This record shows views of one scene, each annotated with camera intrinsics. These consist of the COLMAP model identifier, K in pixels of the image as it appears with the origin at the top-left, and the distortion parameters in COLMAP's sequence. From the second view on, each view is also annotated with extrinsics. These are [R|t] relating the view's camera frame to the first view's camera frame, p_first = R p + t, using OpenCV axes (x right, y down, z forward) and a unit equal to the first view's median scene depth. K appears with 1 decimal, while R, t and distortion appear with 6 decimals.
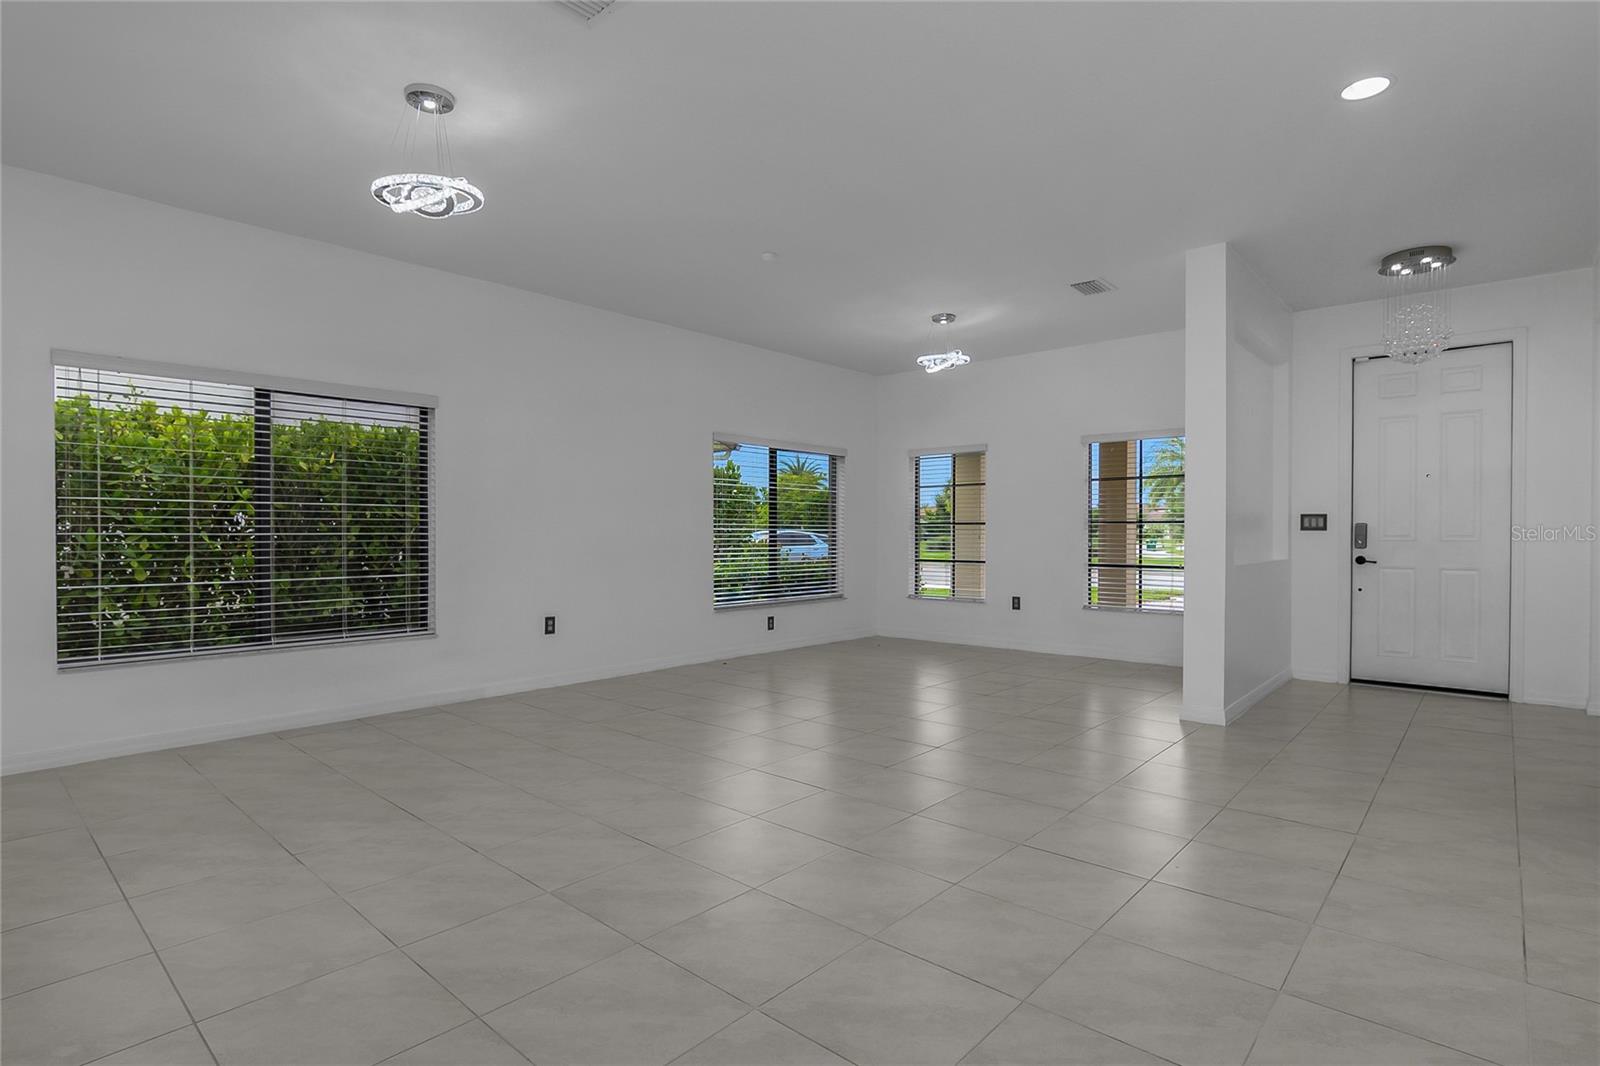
lens RADIAL K [[793.4, 0, 797.6], [0, 793.4, 539.0], [0, 0, 1]] dist [-0.016840, 0.000439]
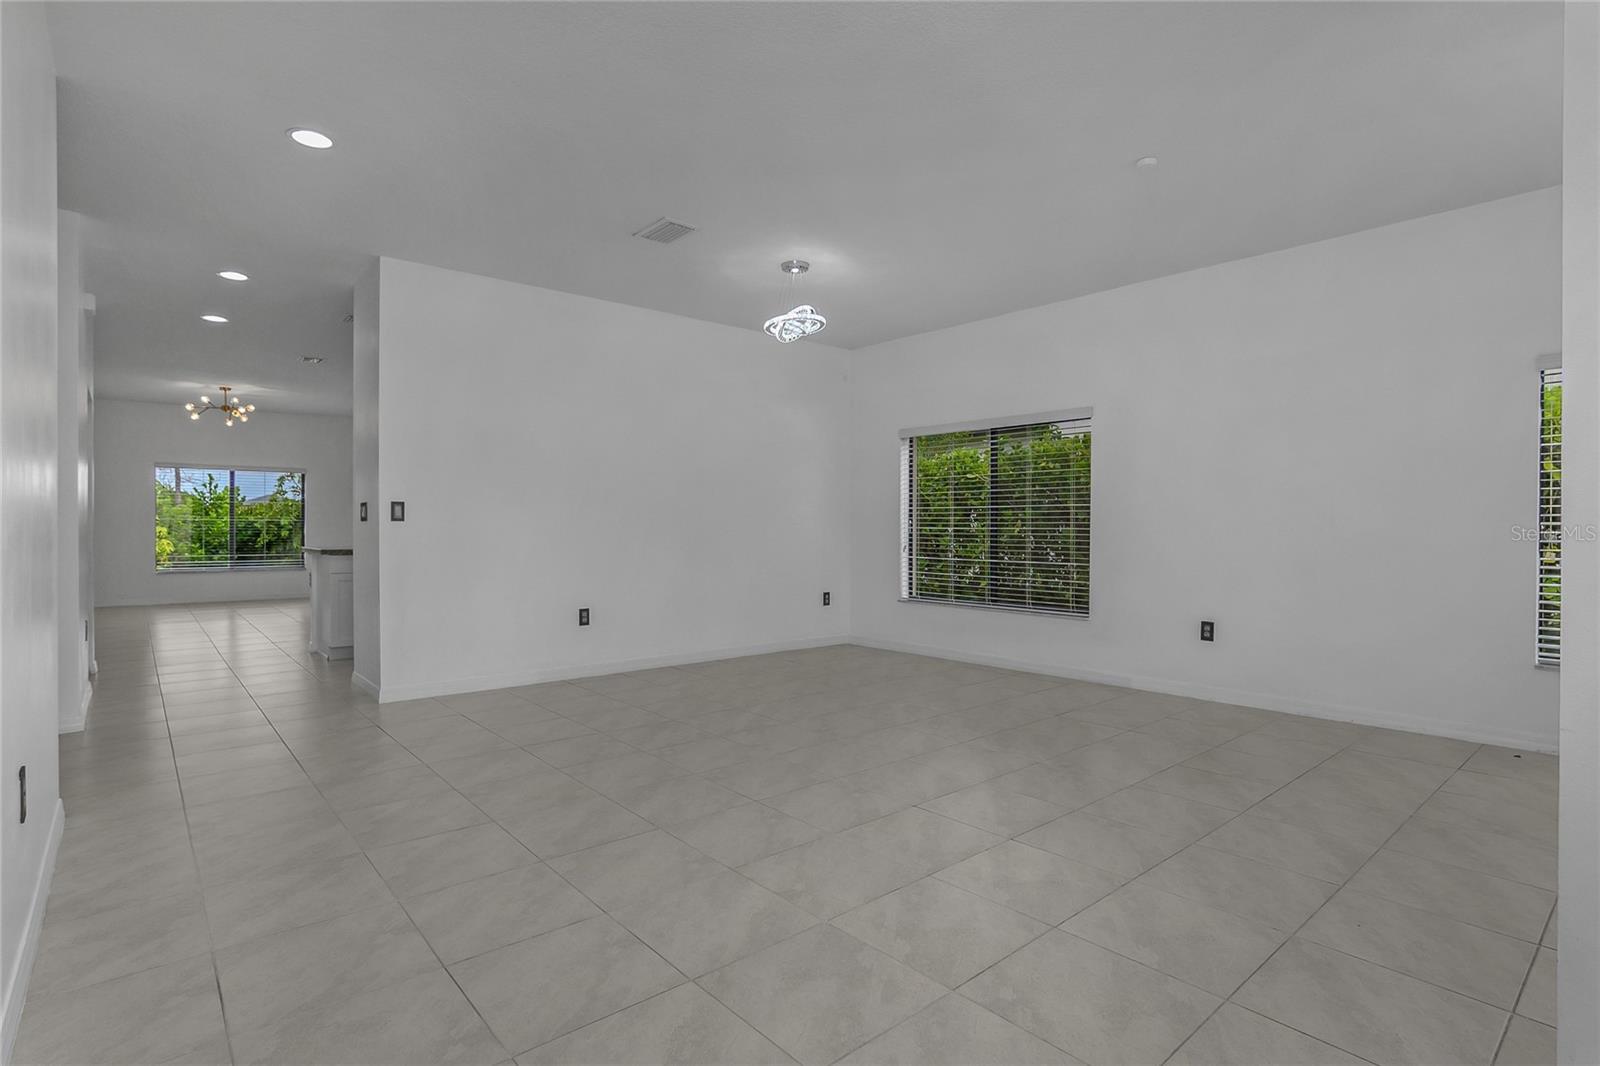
lens RADIAL K [[793.4, 0, 797.6], [0, 793.4, 539.0], [0, 0, 1]] dist [-0.016840, 0.000439]
pose [[-0.129156, 0.008703, -0.991586, 0.750918], [-0.011757, 0.999878, 0.010307, 0.001383], [0.991555, 0.012989, -0.129038, 0.771850]]
